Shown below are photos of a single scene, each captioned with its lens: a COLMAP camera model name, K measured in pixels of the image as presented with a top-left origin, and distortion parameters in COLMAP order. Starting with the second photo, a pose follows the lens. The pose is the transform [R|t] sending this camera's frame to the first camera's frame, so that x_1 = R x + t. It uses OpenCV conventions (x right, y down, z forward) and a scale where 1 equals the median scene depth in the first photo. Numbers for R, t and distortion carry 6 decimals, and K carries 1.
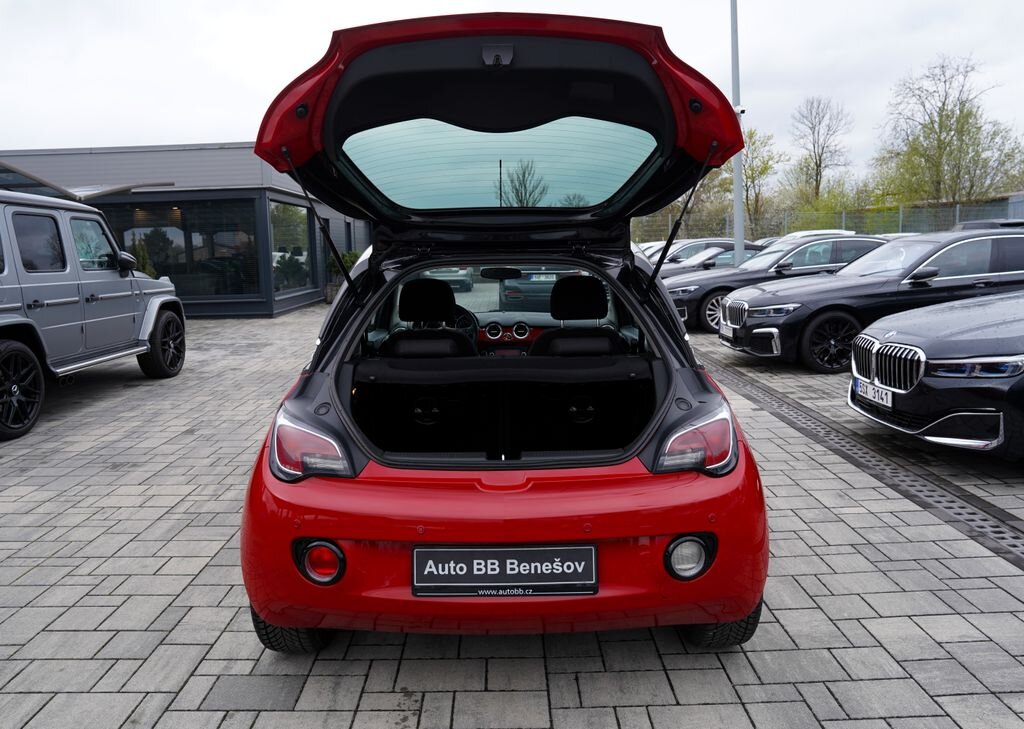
lens RADIAL K [[759.0, 0, 515.2], [0, 759.0, 321.0], [0, 0, 1]] dist [-0.078941, 0.066710]
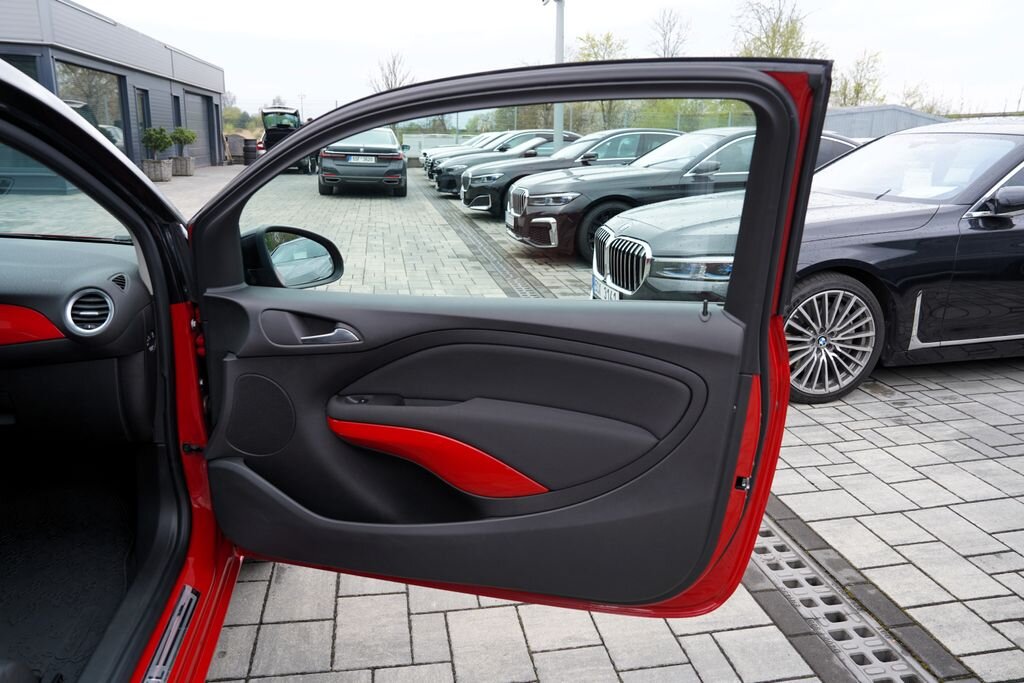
lens RADIAL K [[701.0, 0, 512.0], [0, 701.0, 341.5], [0, 0, 1]] dist [-0.099322, 0.068459]
pose [[0.983932, 0.003381, 0.178513, 0.223902], [-0.036496, 0.982519, 0.182549, 0.005517], [-0.174775, -0.186131, 0.966855, 0.209380]]
